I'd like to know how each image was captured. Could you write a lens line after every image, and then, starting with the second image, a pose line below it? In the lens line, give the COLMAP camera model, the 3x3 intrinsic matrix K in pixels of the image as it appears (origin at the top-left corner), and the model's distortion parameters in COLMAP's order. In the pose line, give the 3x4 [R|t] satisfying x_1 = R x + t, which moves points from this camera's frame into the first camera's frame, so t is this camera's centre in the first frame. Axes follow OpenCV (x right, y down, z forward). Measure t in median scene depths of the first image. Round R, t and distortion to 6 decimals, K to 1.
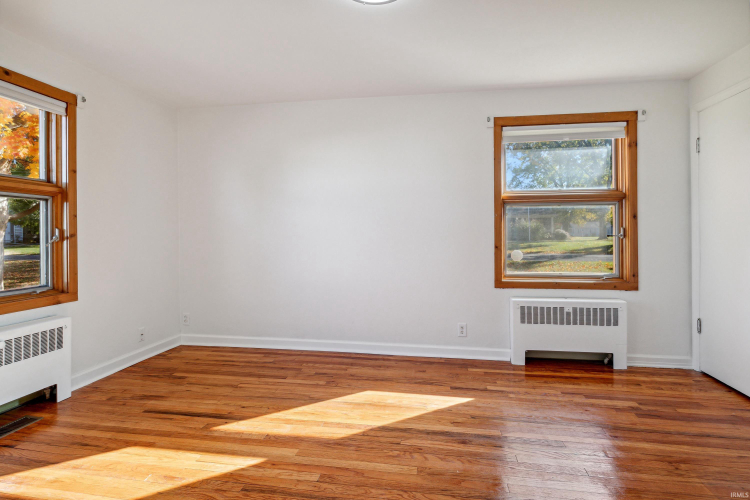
lens RADIAL K [[380.1, 0, 371.5], [0, 380.1, 233.8], [0, 0, 1]] dist [-0.004700, -0.000617]
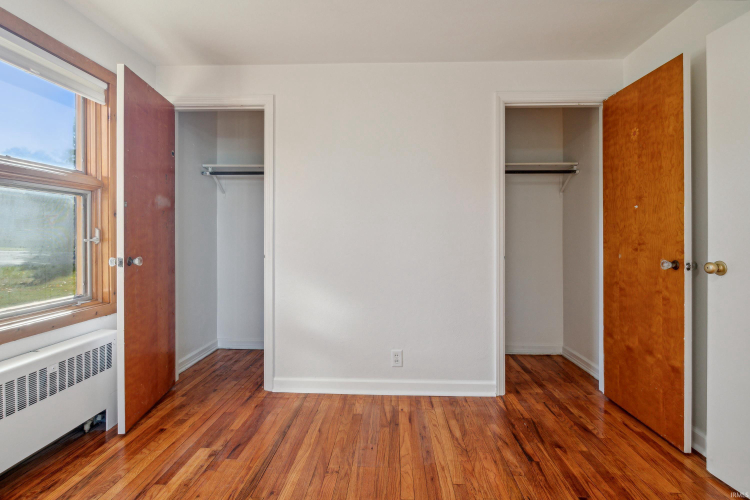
lens RADIAL K [[380.1, 0, 373.3], [0, 380.1, 244.0], [0, 0, 1]] dist [-0.004700, -0.000617]
pose [[-0.127622, -0.012787, 0.991740, -0.108467], [-0.000222, 0.999917, 0.012864, 0.003188], [-0.991823, 0.001422, -0.127615, 0.586143]]
